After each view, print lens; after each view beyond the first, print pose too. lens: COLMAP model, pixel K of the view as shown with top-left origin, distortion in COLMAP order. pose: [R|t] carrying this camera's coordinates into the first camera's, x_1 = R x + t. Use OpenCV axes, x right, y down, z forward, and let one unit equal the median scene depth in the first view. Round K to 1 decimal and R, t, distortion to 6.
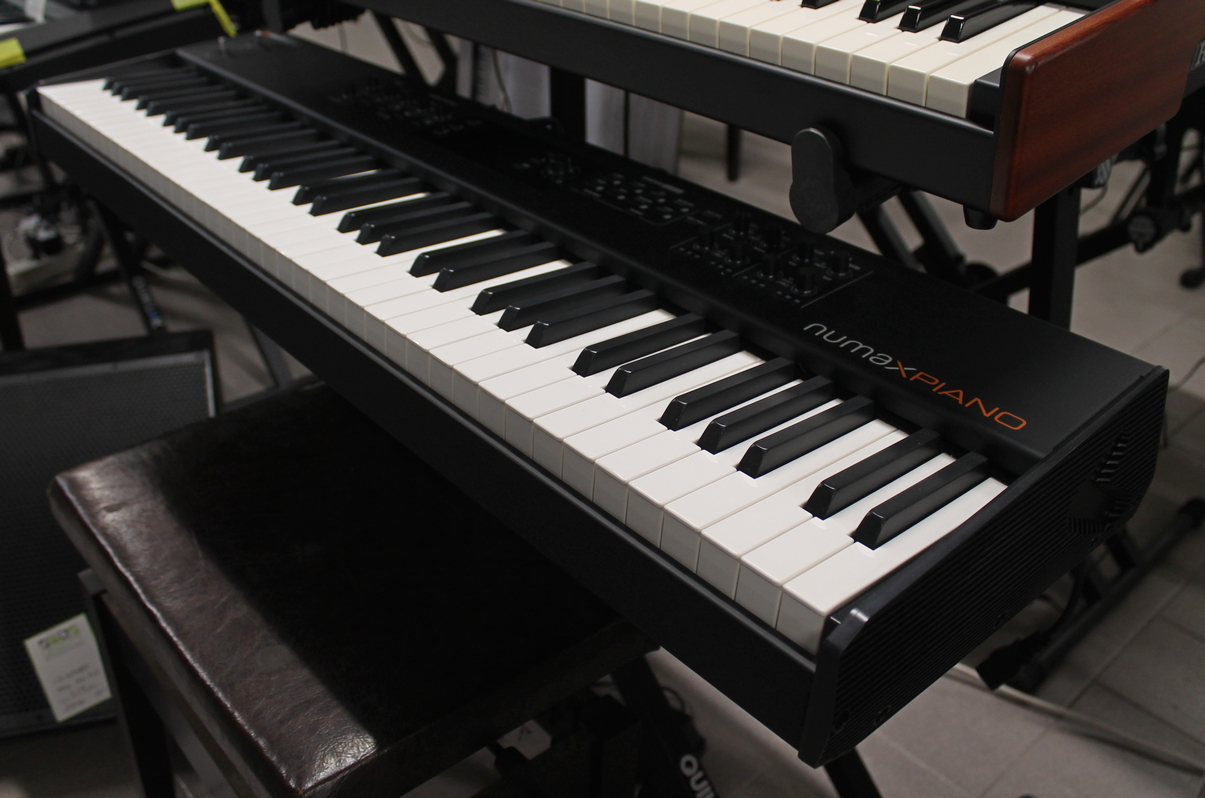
lens RADIAL K [[1038.7, 0, 602.5], [0, 1038.7, 399.0], [0, 0, 1]] dist [-0.040288, -0.004978]
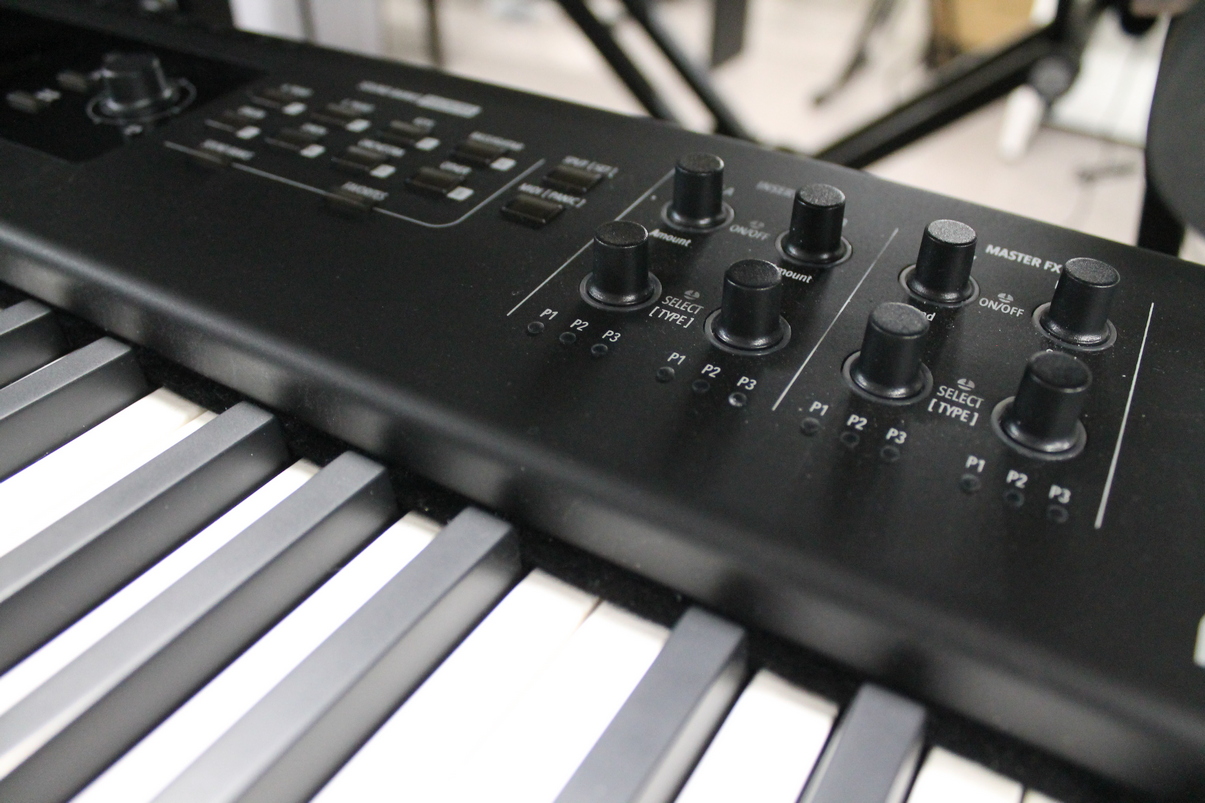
lens RADIAL K [[992.2, 0, 602.5], [0, 992.2, 401.5], [0, 0, 1]] dist [-0.173760, 0.158605]
pose [[0.951935, -0.193737, 0.237244, 0.017334], [0.163587, 0.976407, 0.140959, -0.141652], [-0.258956, -0.095374, 0.961169, 0.650276]]
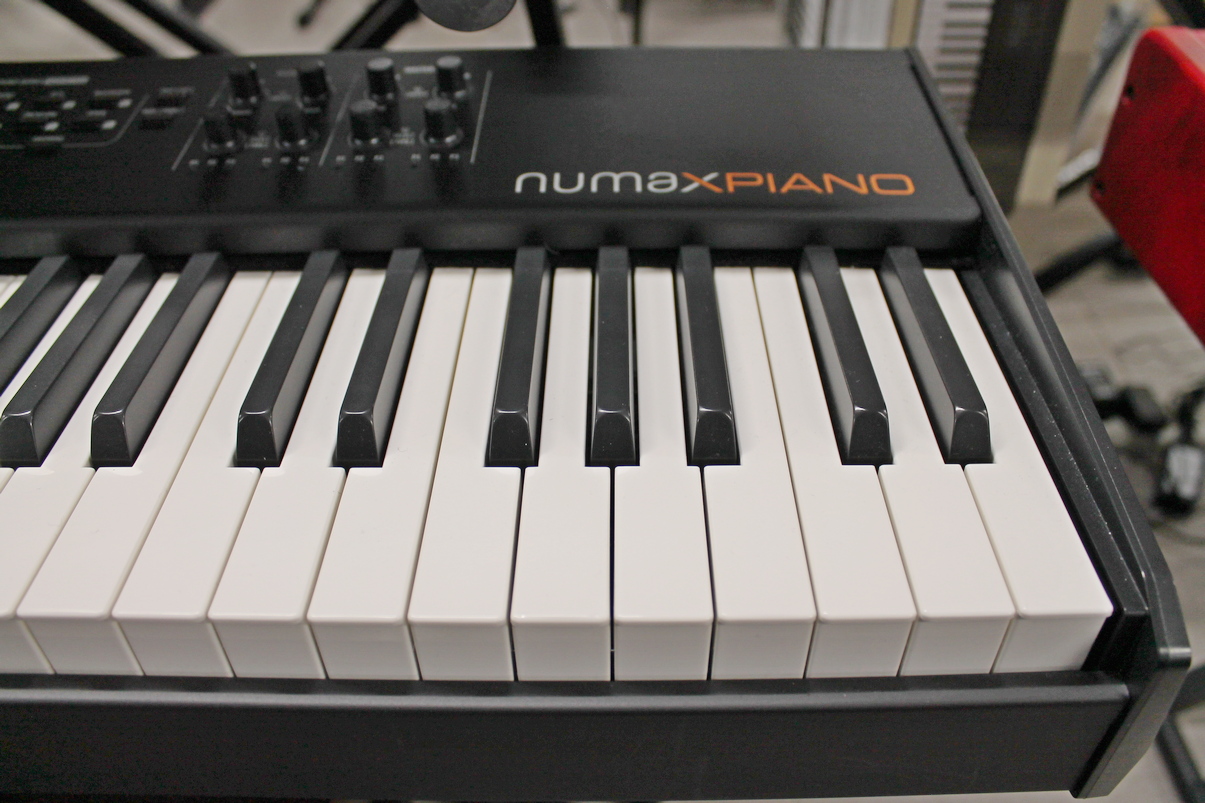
lens RADIAL K [[992.2, 0, 602.5], [0, 992.2, 401.5], [0, 0, 1]] dist [-0.173760, 0.158605]
pose [[0.666136, -0.529079, 0.525680, -0.107271], [0.414096, 0.848571, 0.329320, -0.102425], [-0.620313, -0.001690, 0.784353, 0.406113]]
